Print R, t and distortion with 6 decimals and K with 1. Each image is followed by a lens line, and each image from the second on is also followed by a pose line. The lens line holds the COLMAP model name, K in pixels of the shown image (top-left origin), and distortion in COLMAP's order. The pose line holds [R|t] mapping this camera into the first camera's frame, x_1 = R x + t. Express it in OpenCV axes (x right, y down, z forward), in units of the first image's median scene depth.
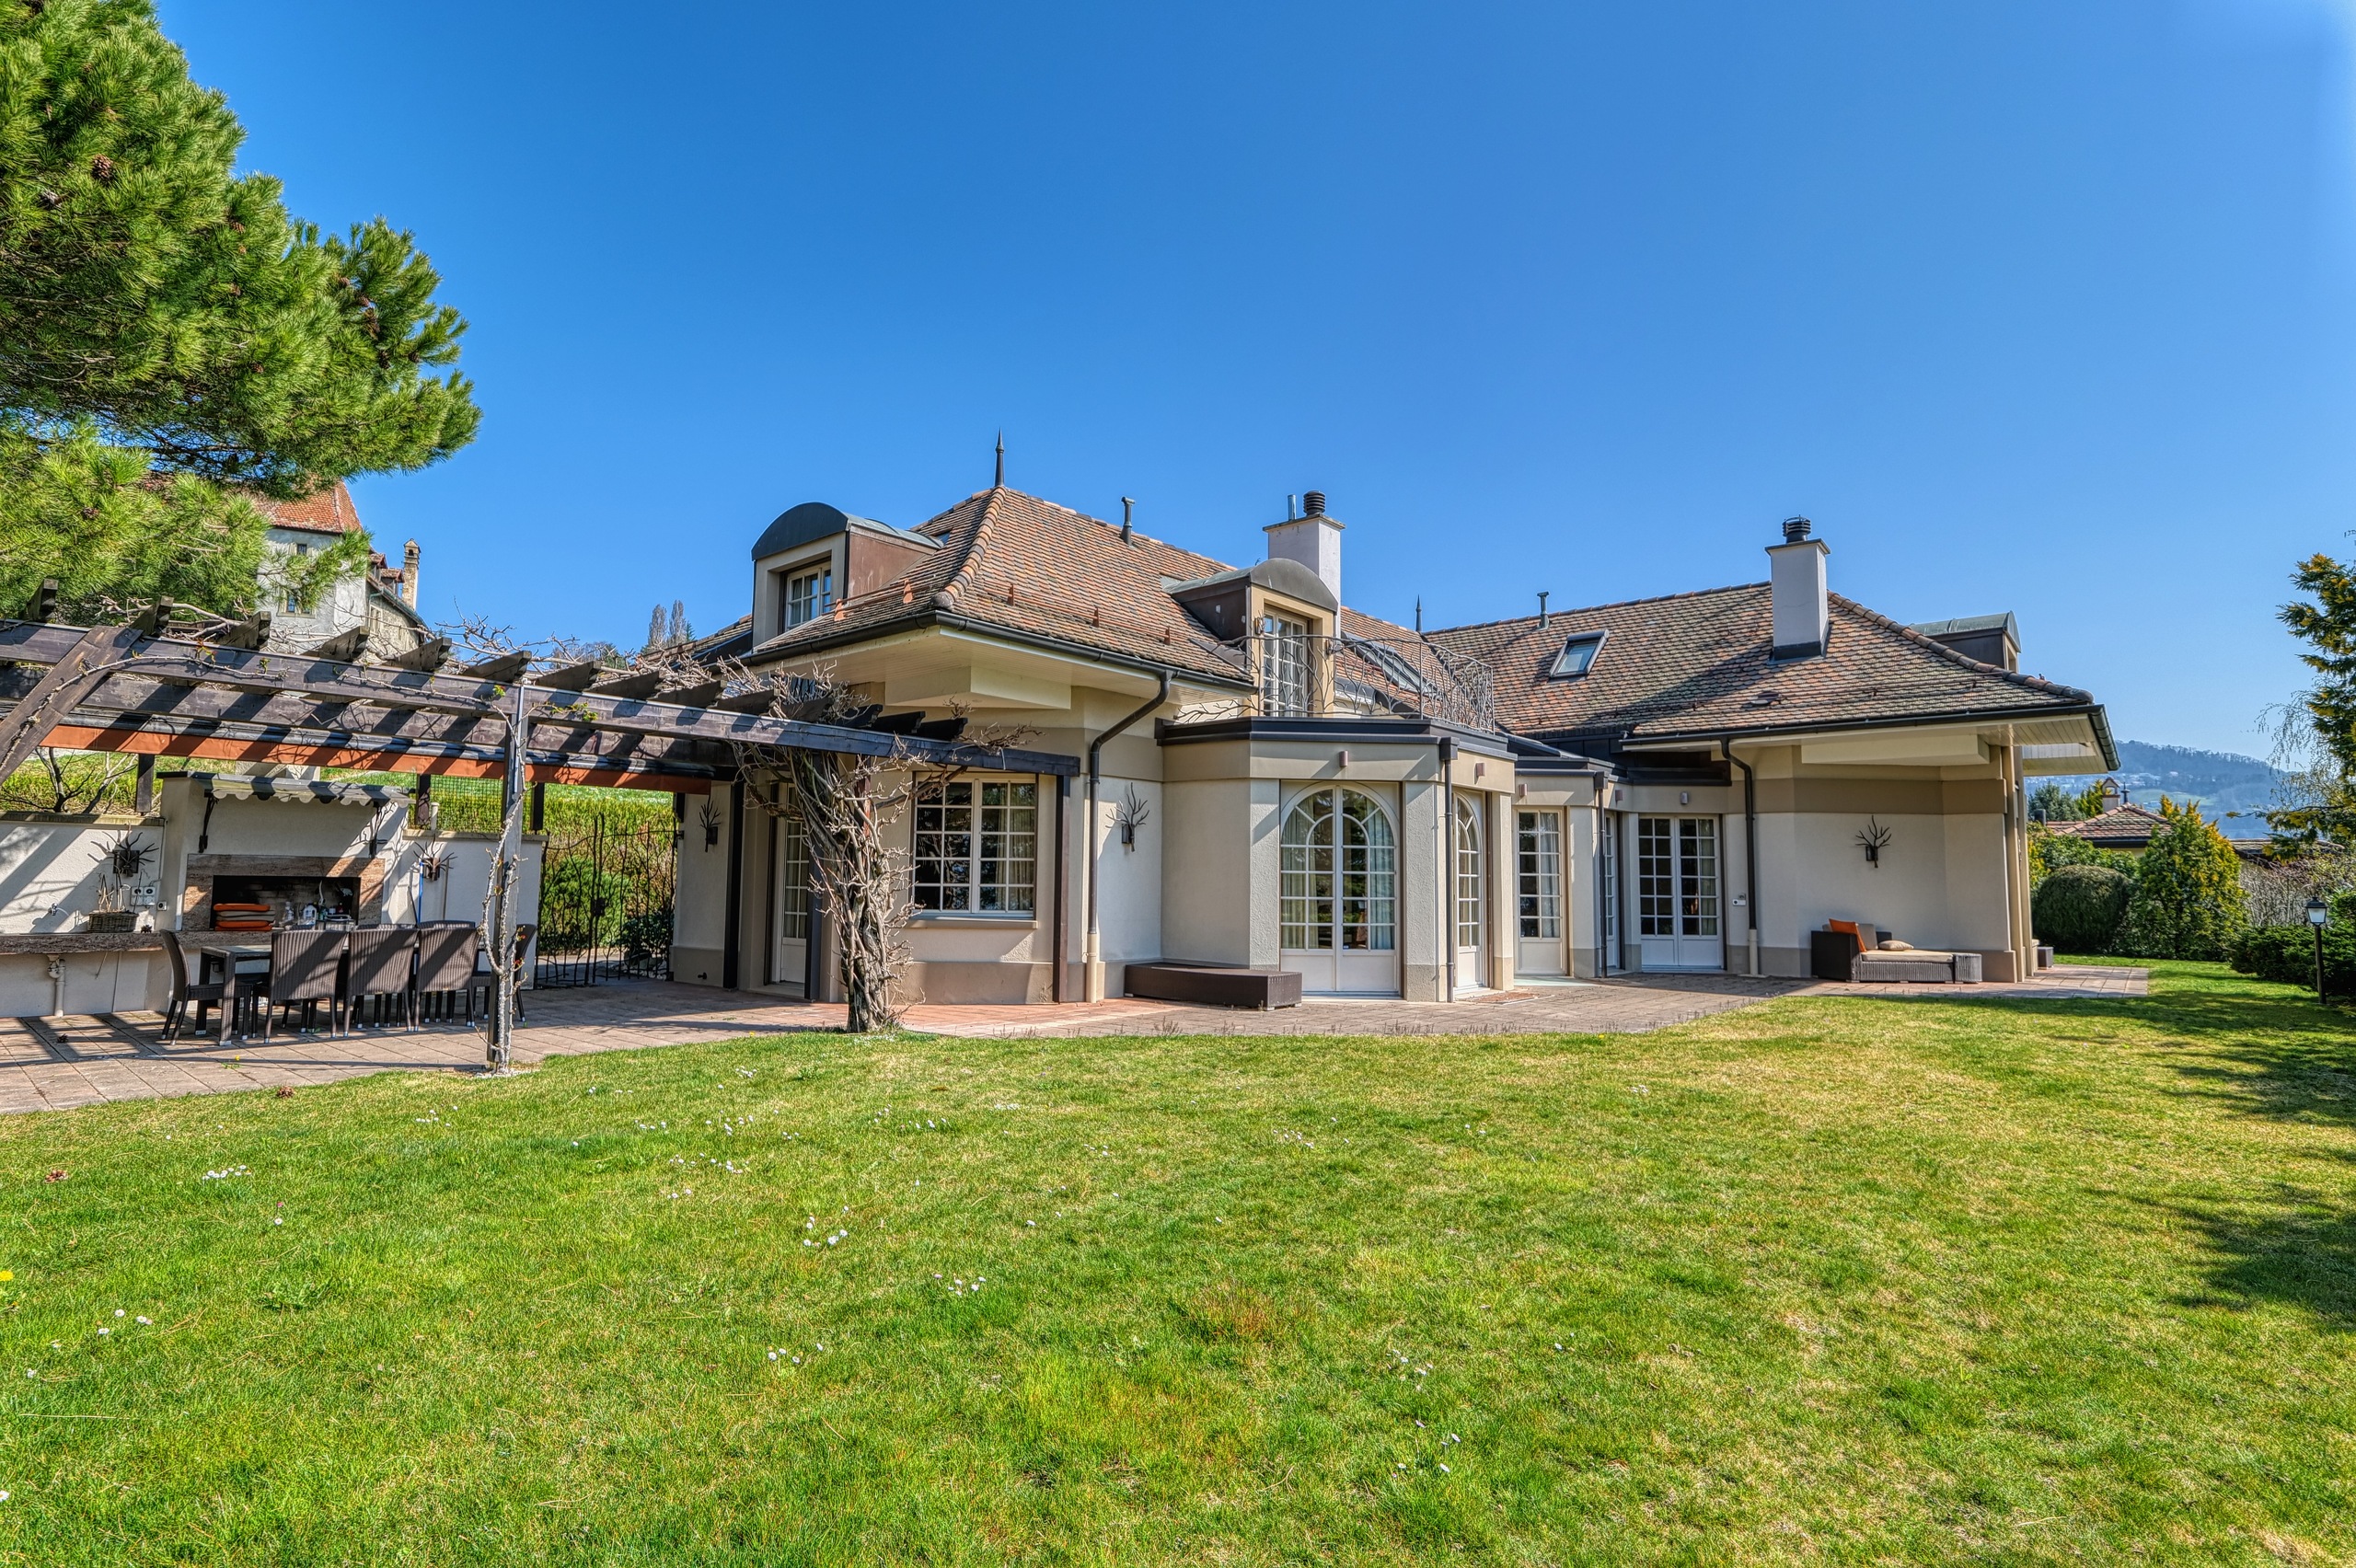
lens RADIAL K [[1137.3, 0, 1176.6], [0, 1137.3, 786.6], [0, 0, 1]] dist [-0.002271, -0.000993]
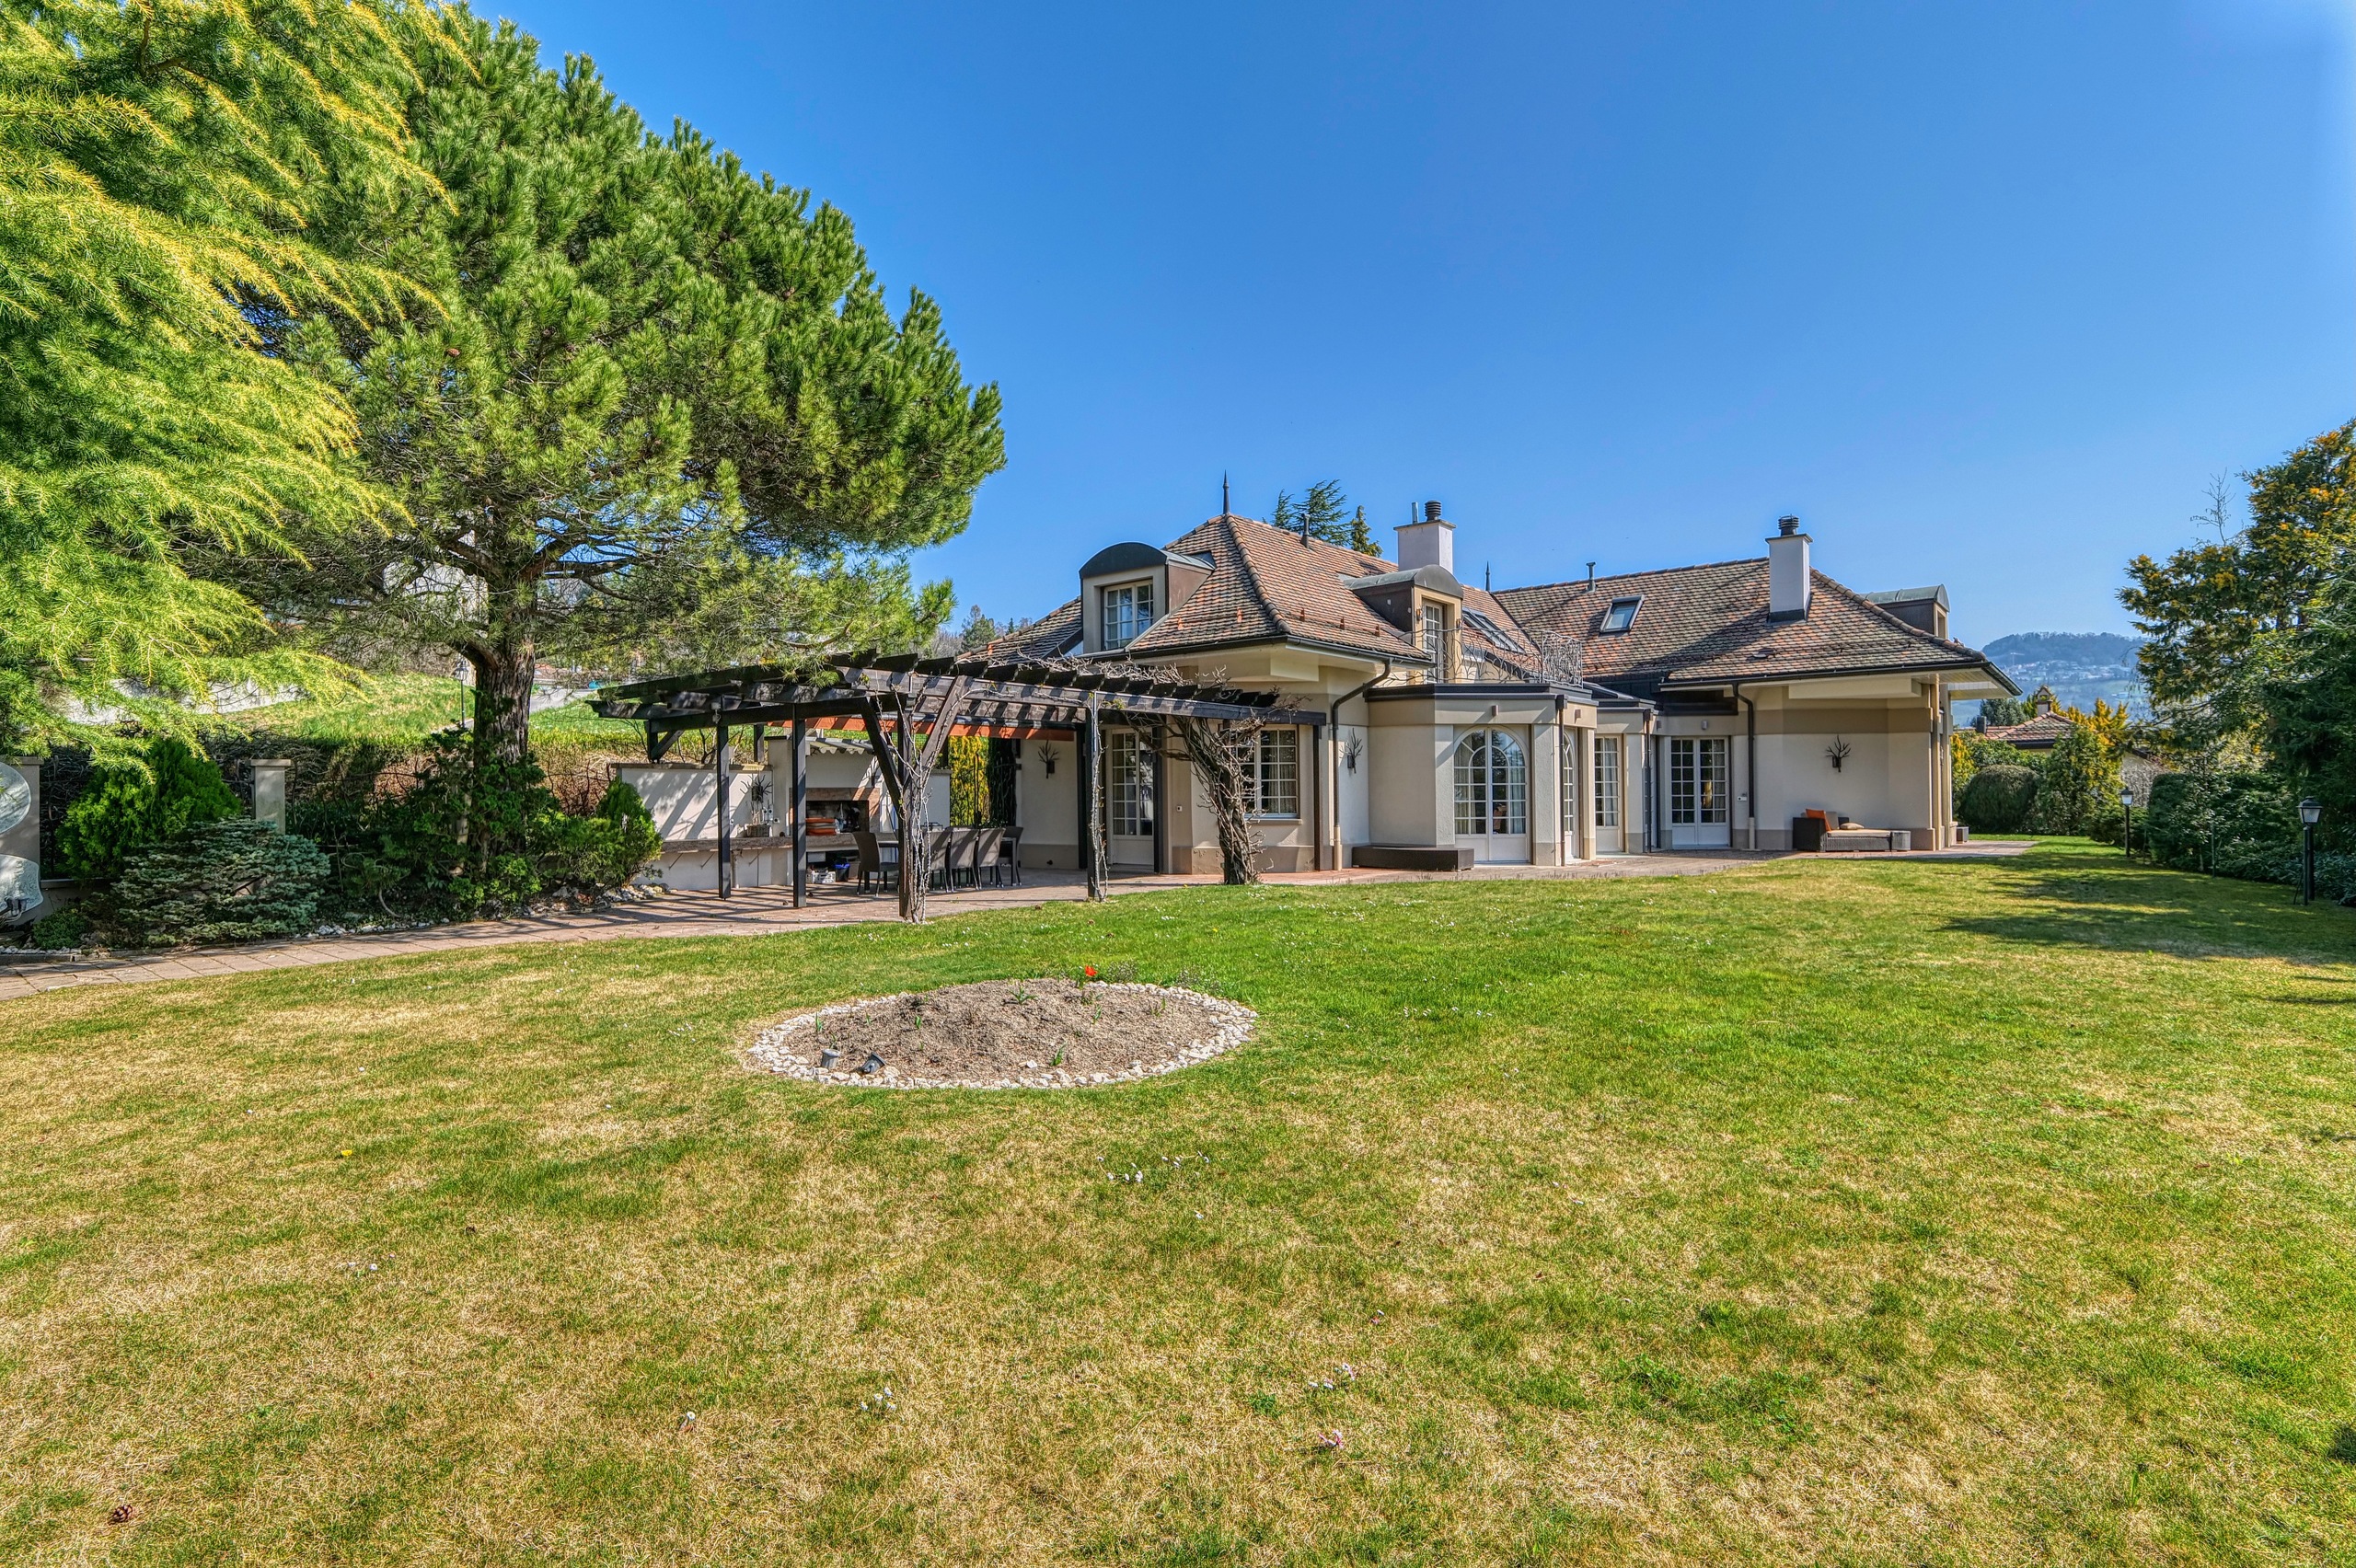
lens RADIAL K [[1137.3, 0, 1178.7], [0, 1137.3, 783.1], [0, 0, 1]] dist [-0.002271, -0.000993]
pose [[0.999639, -0.020086, 0.017859, -0.255156], [0.018659, 0.996873, 0.076788, -0.043027], [-0.019345, -0.076427, 0.996887, -0.434551]]
